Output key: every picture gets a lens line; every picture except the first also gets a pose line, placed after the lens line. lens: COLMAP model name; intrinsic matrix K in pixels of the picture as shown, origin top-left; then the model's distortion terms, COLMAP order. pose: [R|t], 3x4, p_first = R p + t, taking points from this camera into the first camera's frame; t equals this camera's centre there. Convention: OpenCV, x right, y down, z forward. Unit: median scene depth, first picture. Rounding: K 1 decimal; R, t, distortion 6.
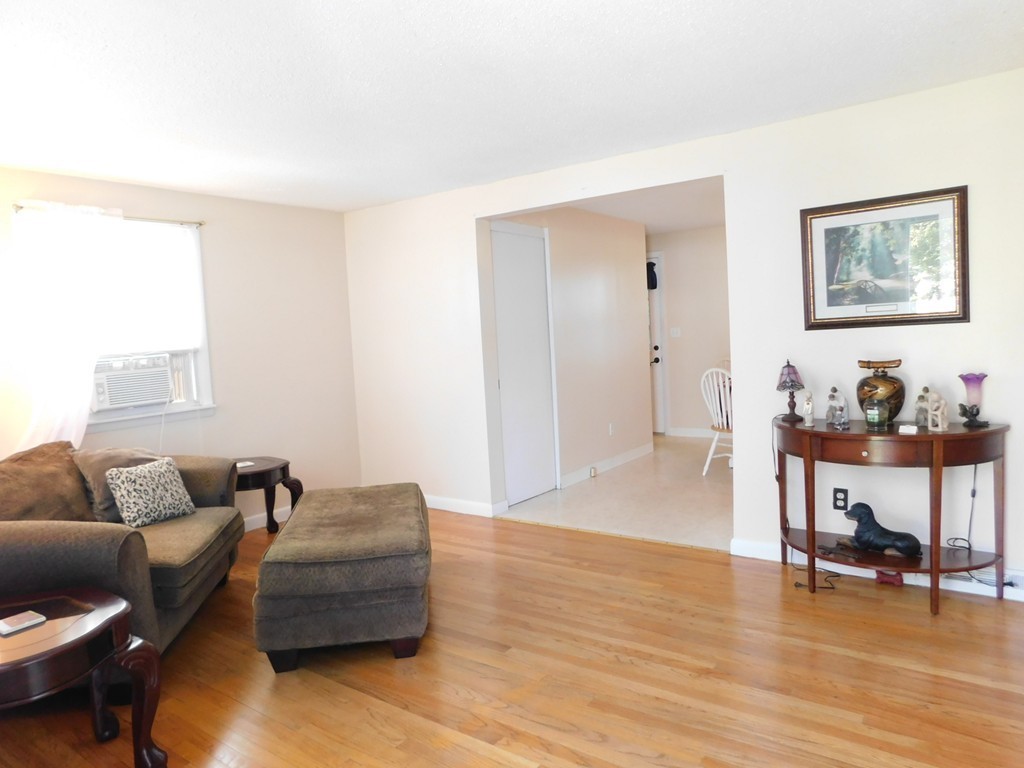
lens RADIAL K [[669.7, 0, 513.3], [0, 669.7, 388.7], [0, 0, 1]] dist [-0.075159, 0.065601]
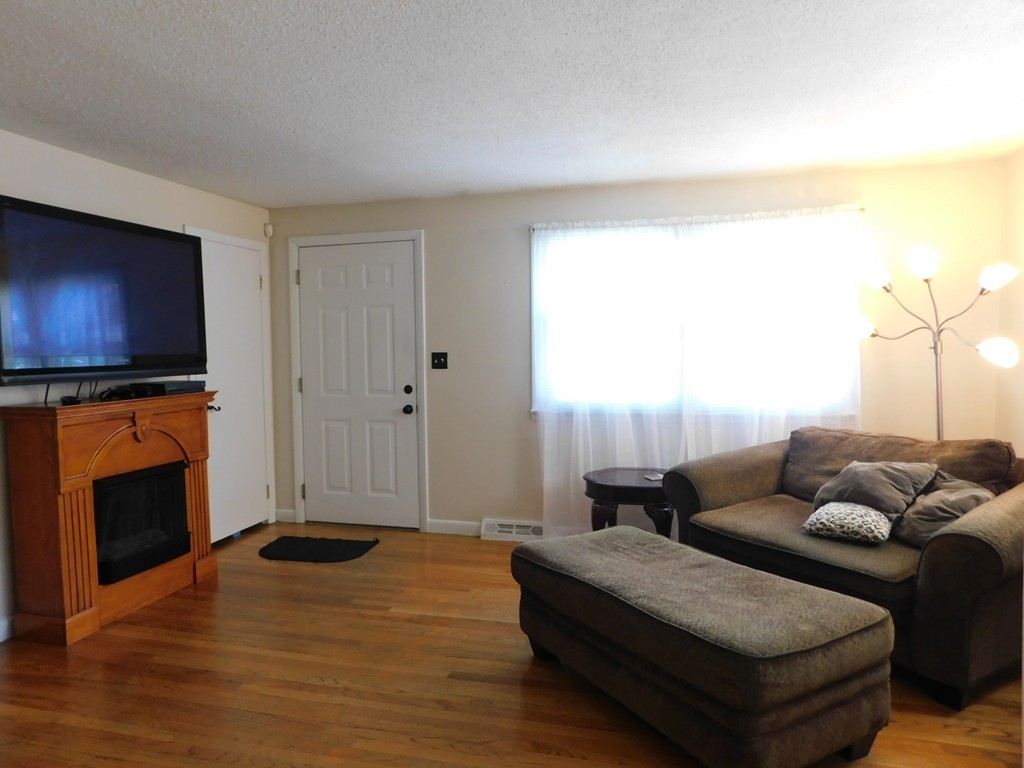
lens RADIAL K [[669.7, 0, 513.3], [0, 669.7, 388.7], [0, 0, 1]] dist [-0.075159, 0.065601]
pose [[-0.929599, 0.079157, -0.359971, 0.228984], [0.031374, 0.990115, 0.136703, -0.159155], [0.367234, 0.115786, -0.922894, 1.943827]]
